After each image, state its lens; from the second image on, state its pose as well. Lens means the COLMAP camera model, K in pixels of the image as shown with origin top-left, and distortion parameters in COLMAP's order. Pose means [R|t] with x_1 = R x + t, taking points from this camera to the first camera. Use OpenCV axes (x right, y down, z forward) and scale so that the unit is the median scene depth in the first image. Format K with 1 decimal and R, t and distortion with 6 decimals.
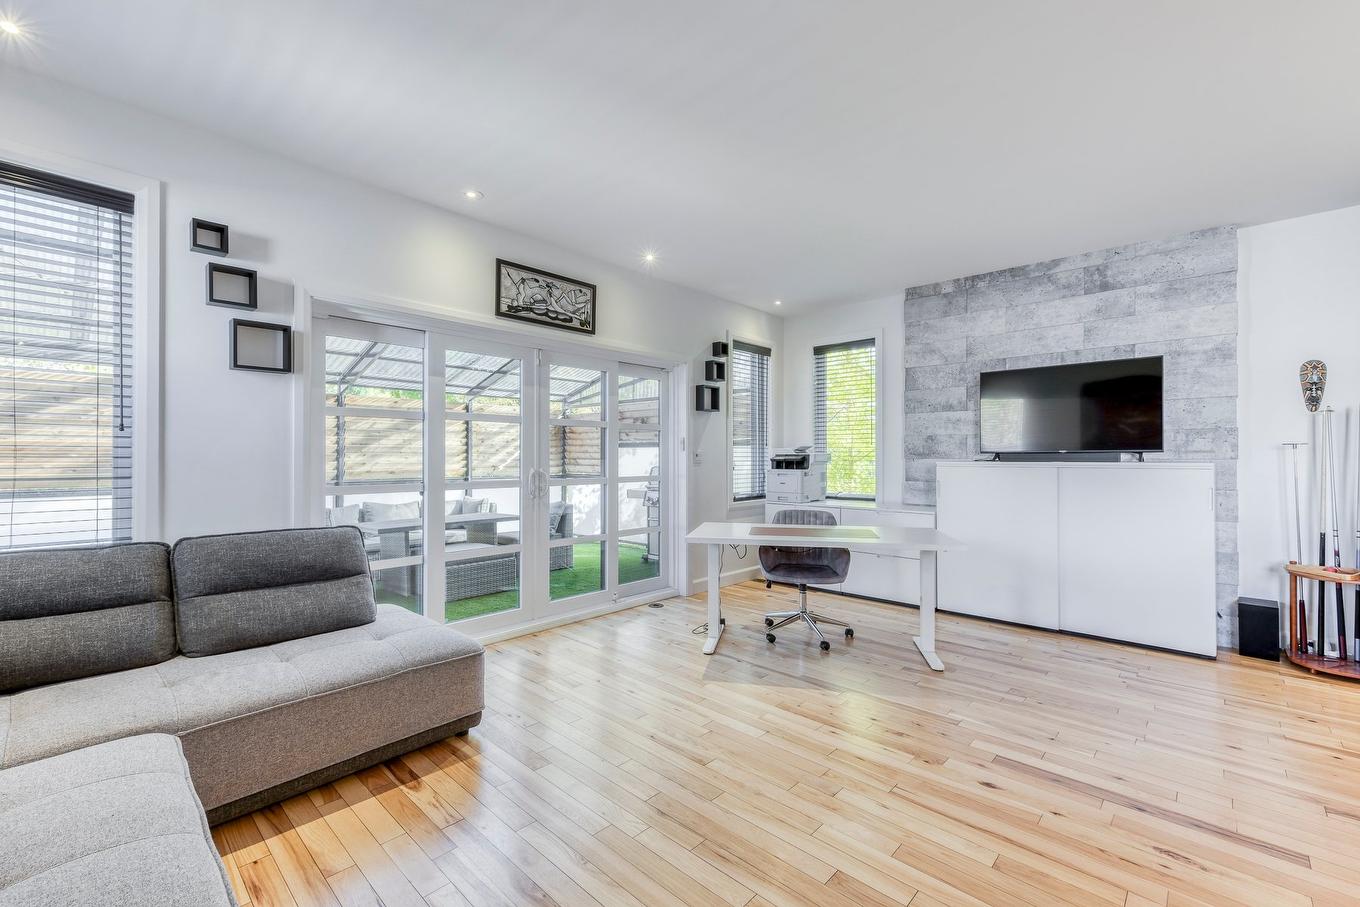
lens RADIAL K [[575.5, 0, 687.4], [0, 575.5, 451.9], [0, 0, 1]] dist [0.009066, 0.000137]
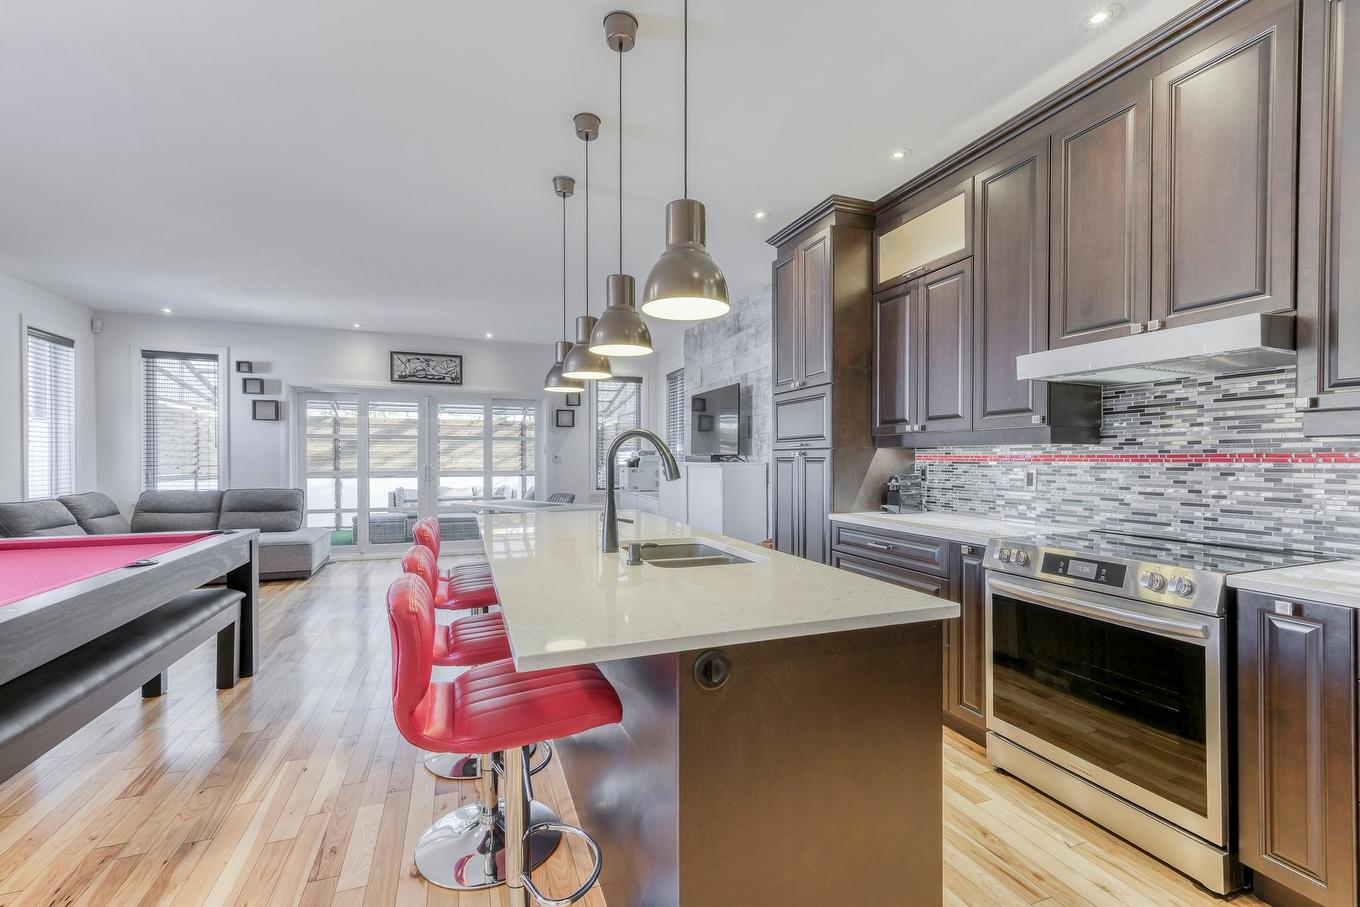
lens RADIAL K [[575.5, 0, 683.7], [0, 575.5, 462.9], [0, 0, 1]] dist [0.009066, 0.000137]
pose [[0.899883, 0.005643, -0.436096, 1.201788], [0.002266, 0.999842, 0.017613, -0.005520], [0.436126, -0.016838, 0.899728, -0.241587]]
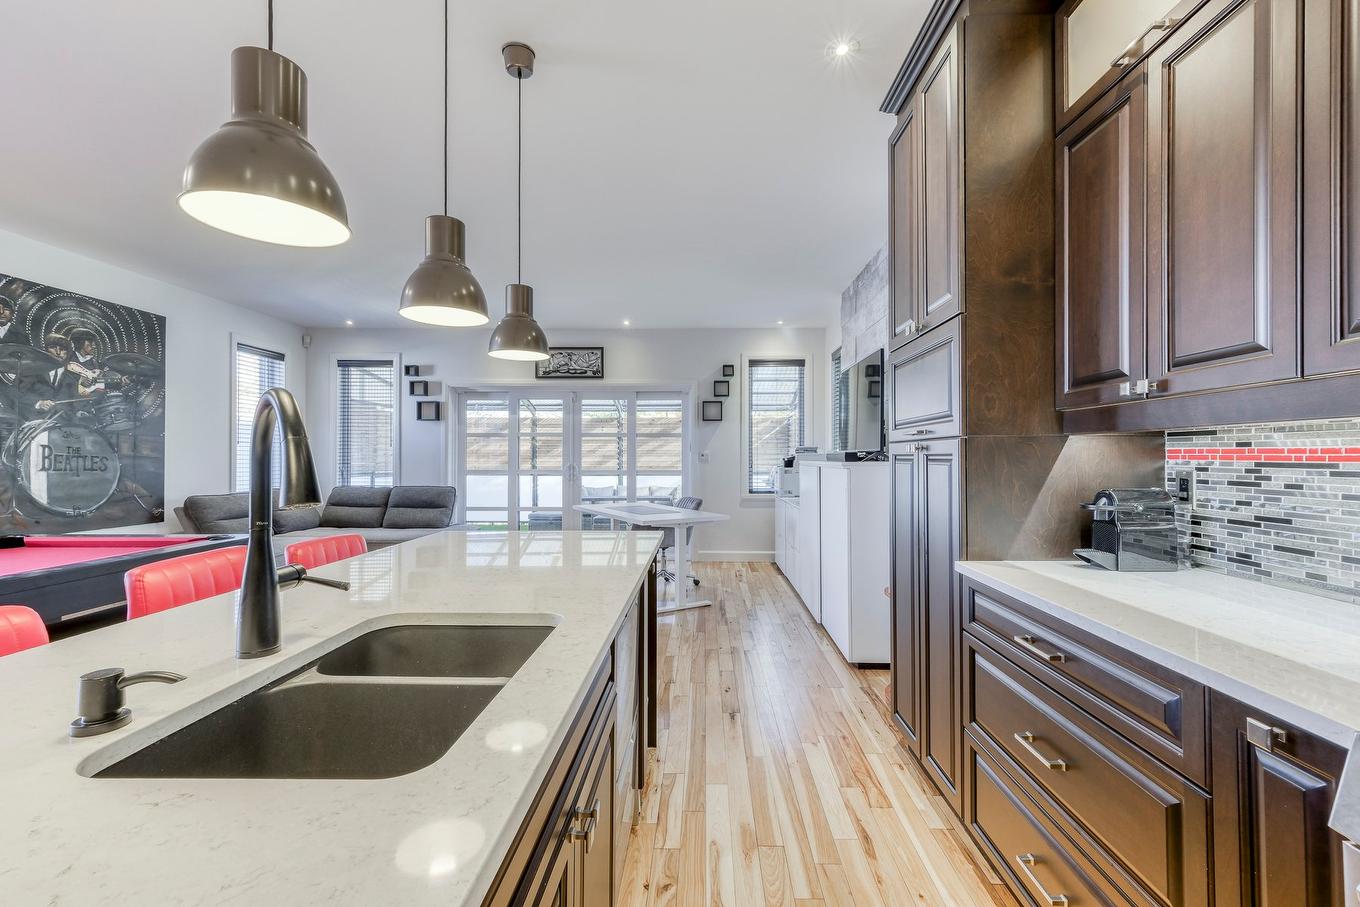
lens RADIAL K [[575.5, 0, 695.8], [0, 575.5, 452.8], [0, 0, 1]] dist [0.009066, 0.000137]
pose [[0.670744, -0.003663, -0.741680, 1.221805], [0.006166, 0.999981, 0.000638, -0.000643], [0.741664, -0.005001, 0.670753, 0.139341]]
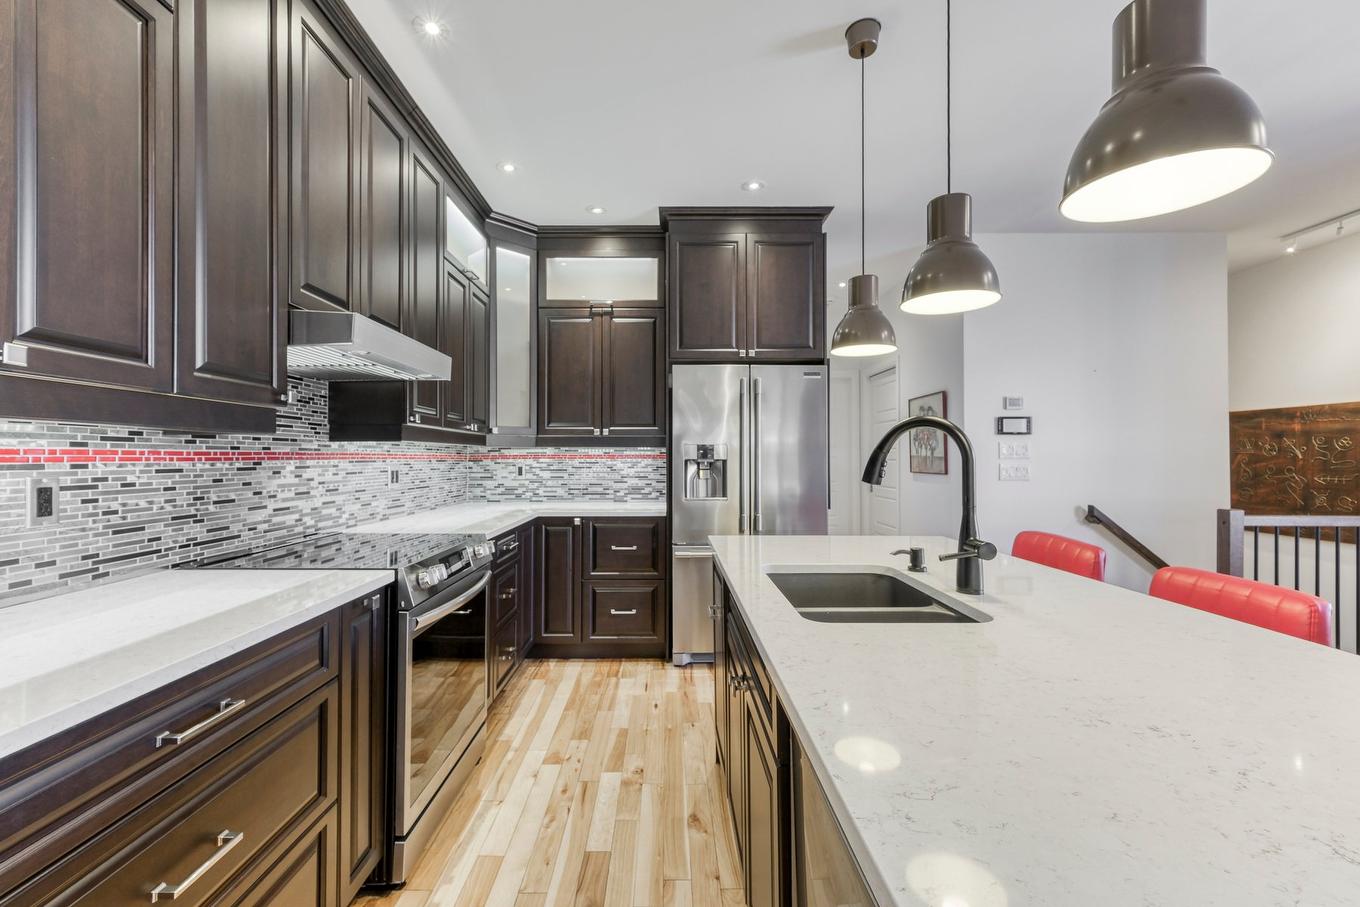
lens RADIAL K [[575.5, 0, 675.2], [0, 575.5, 452.7], [0, 0, 1]] dist [0.009066, 0.000137]
pose [[-0.682278, 0.007254, 0.731057, 0.807188], [-0.007368, 0.999832, -0.016797, 0.003171], [-0.731056, -0.016847, -0.682110, 0.518830]]
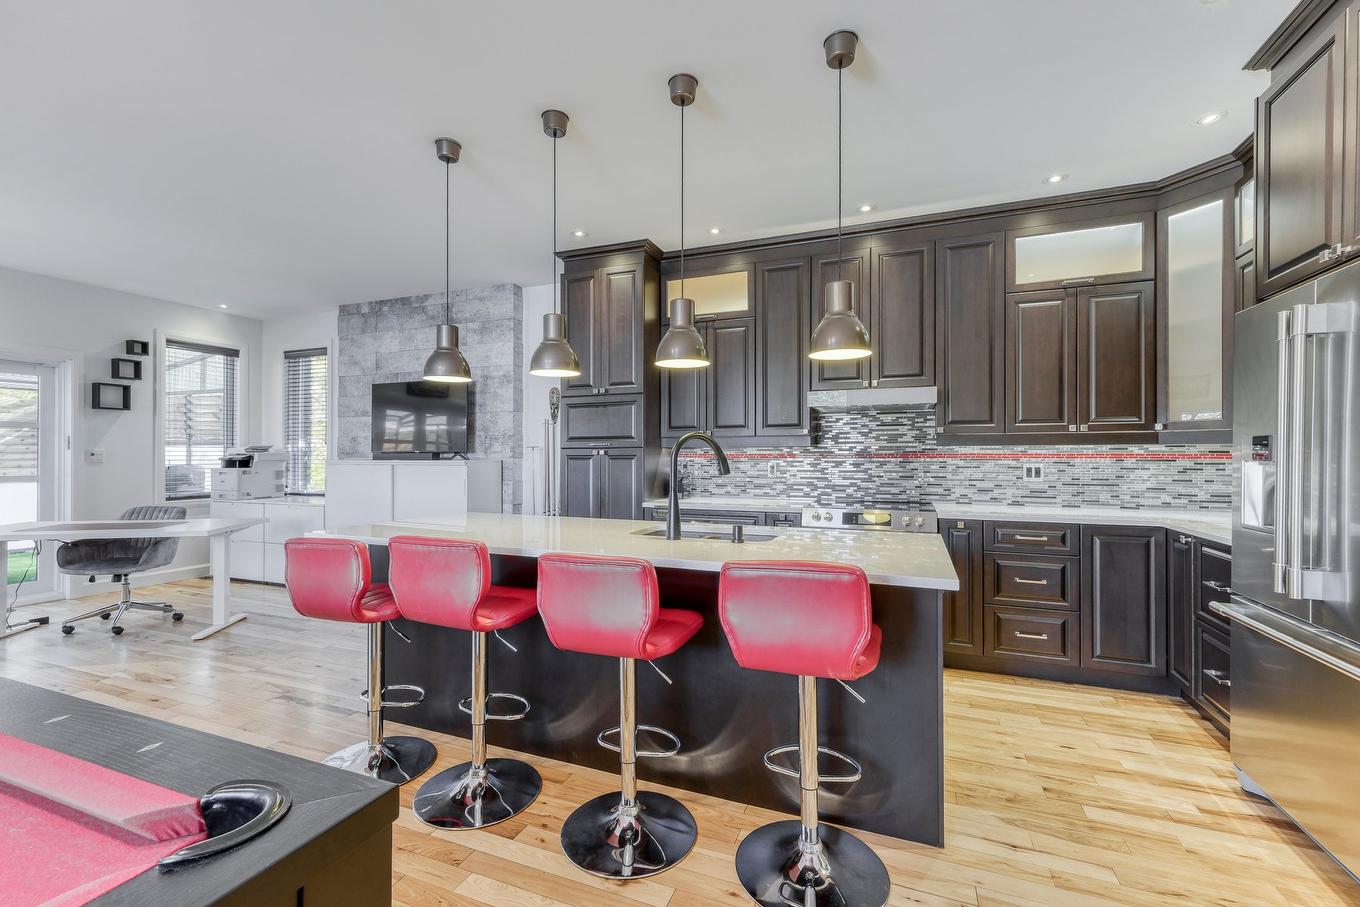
lens RADIAL K [[575.5, 0, 674.4], [0, 575.5, 455.6], [0, 0, 1]] dist [0.009066, 0.000137]
pose [[0.935237, 0.001606, 0.354020, 0.743930], [-0.005097, 0.999947, 0.008929, -0.007010], [-0.353986, -0.010156, 0.935195, -0.350092]]
